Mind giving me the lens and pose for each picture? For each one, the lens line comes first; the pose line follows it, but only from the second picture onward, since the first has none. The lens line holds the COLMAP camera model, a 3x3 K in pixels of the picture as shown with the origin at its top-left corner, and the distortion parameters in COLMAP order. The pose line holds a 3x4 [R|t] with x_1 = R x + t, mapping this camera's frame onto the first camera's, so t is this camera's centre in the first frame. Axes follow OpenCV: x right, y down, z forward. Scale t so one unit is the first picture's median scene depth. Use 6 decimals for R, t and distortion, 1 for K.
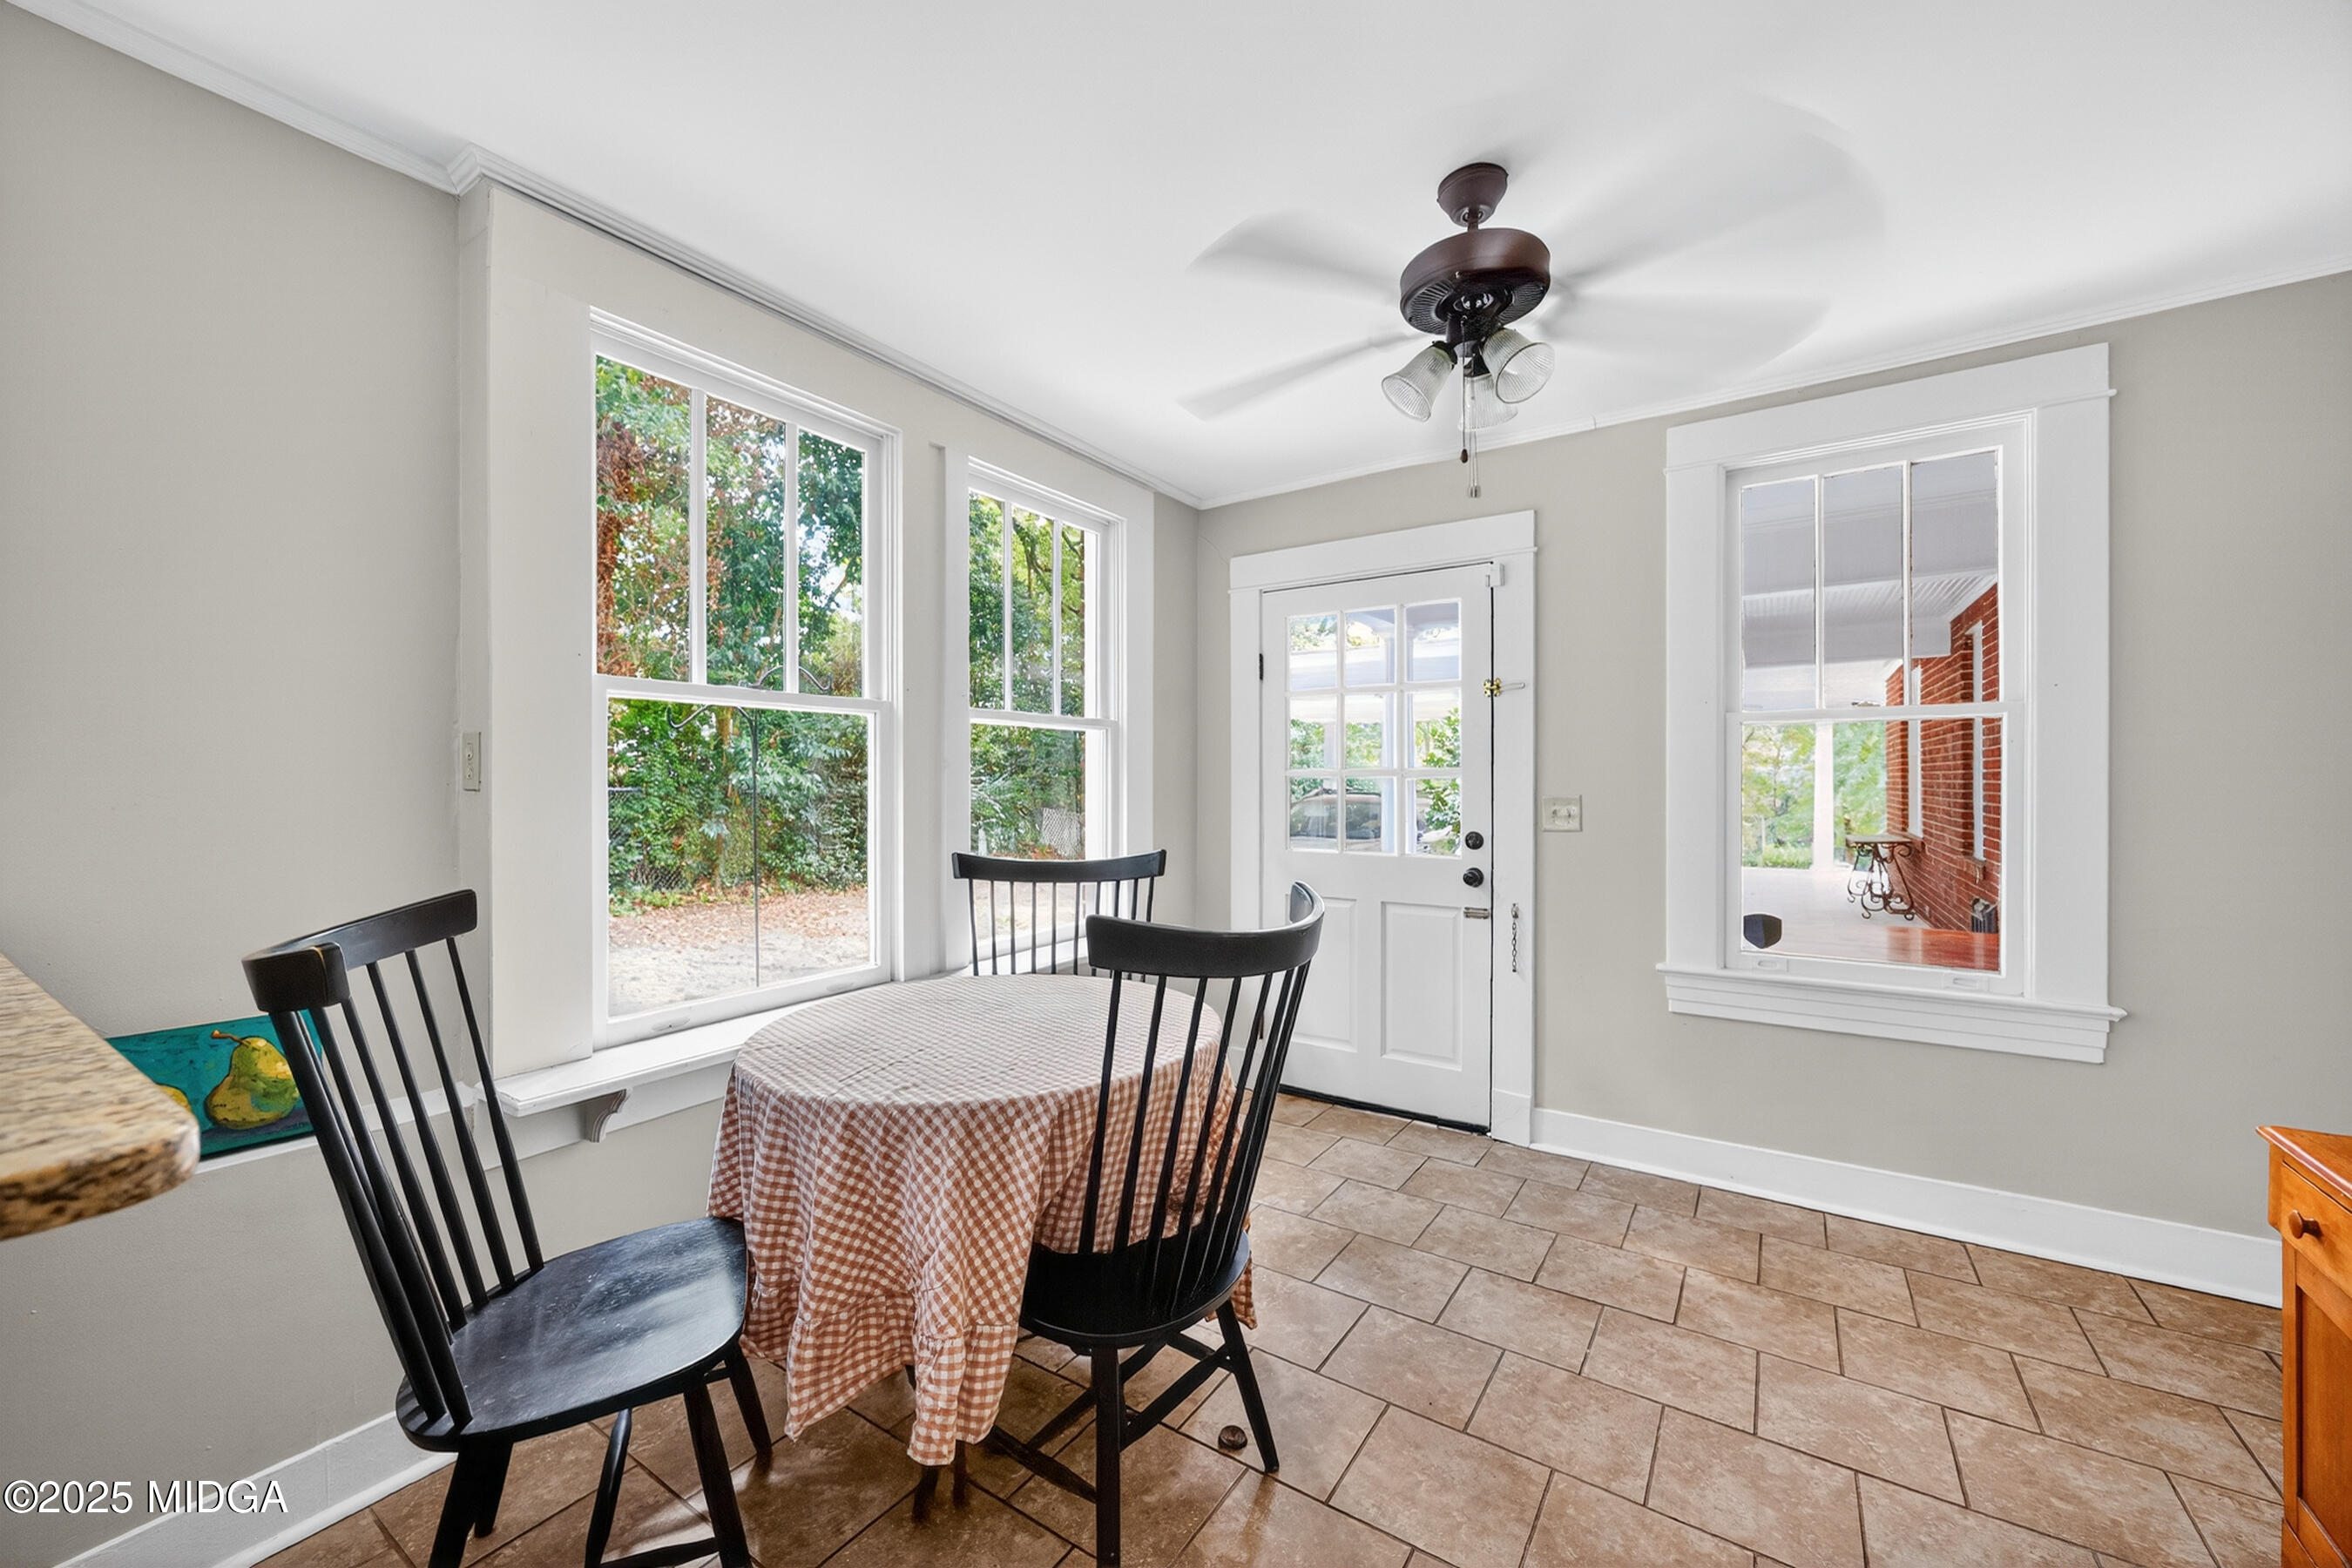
lens RADIAL K [[929.8, 0, 1176.0], [0, 929.8, 784.0], [0, 0, 1]] dist [-0.000480, 0.000118]
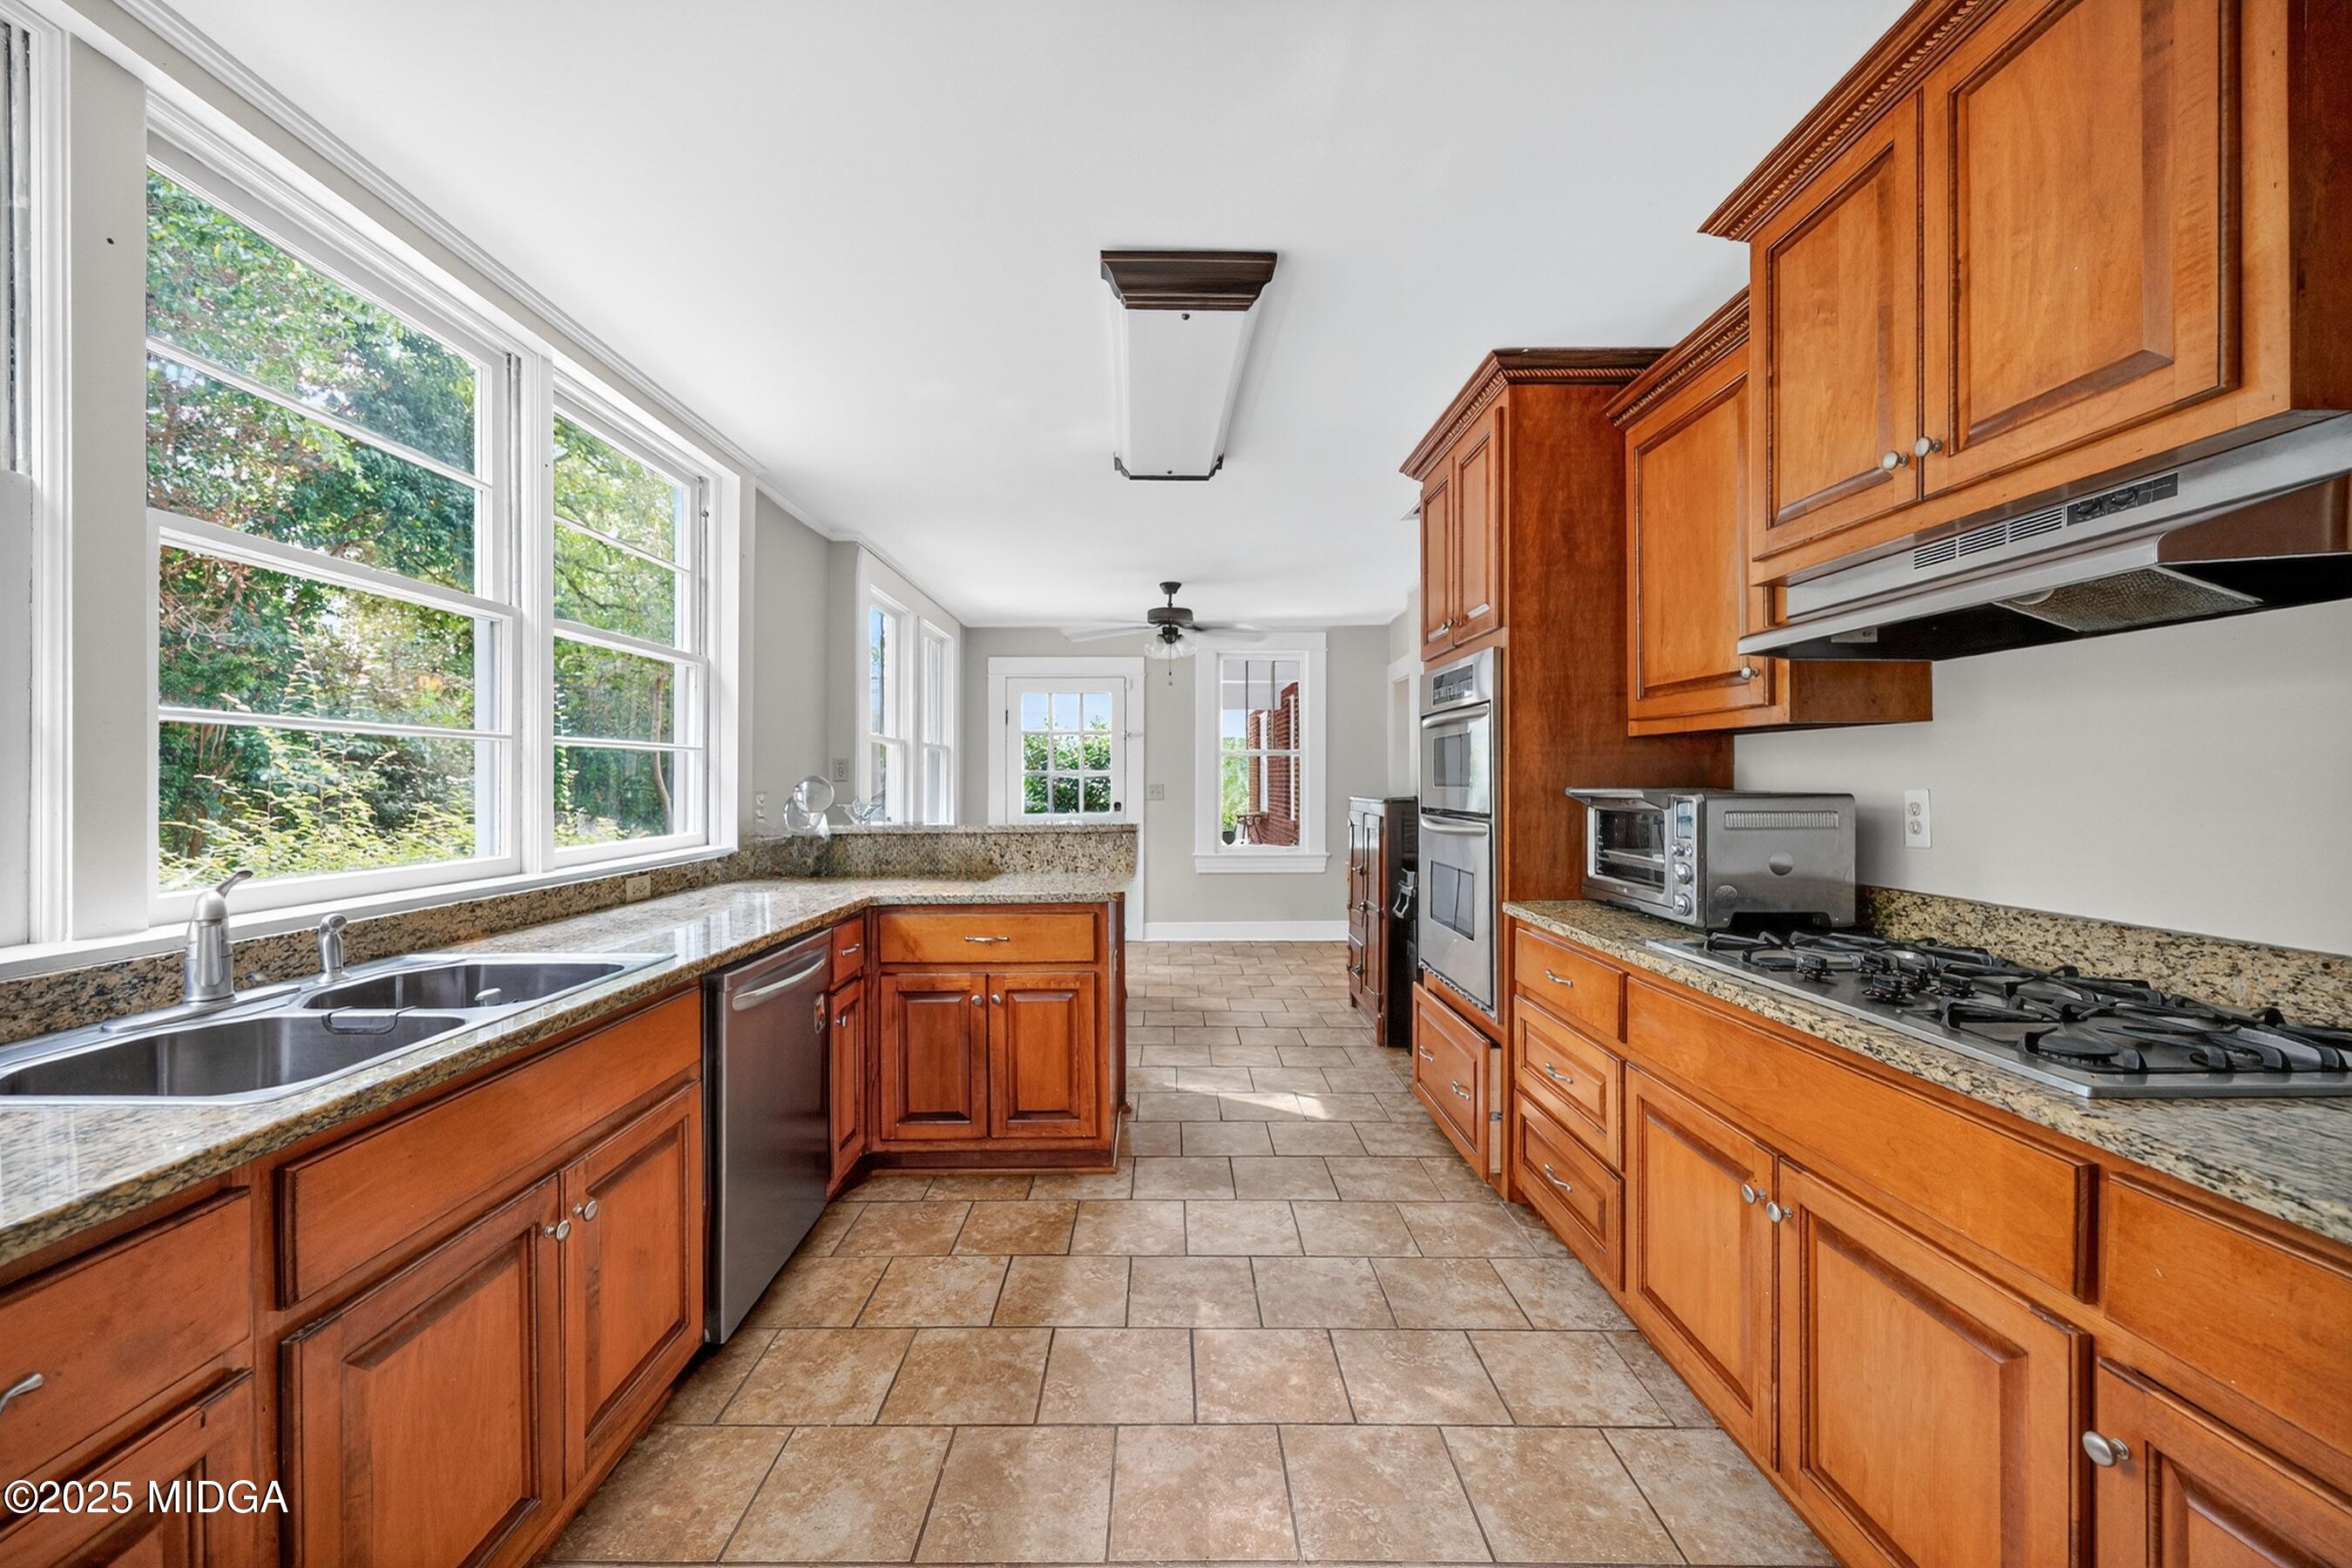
lens RADIAL K [[929.8, 0, 1176.0], [0, 929.8, 784.0], [0, 0, 1]] dist [-0.000480, 0.000118]
pose [[0.832224, 0.003890, 0.554427, -0.849705], [-0.007138, 0.999968, 0.003698, 0.003019], [-0.554394, -0.007035, 0.832224, -0.981186]]
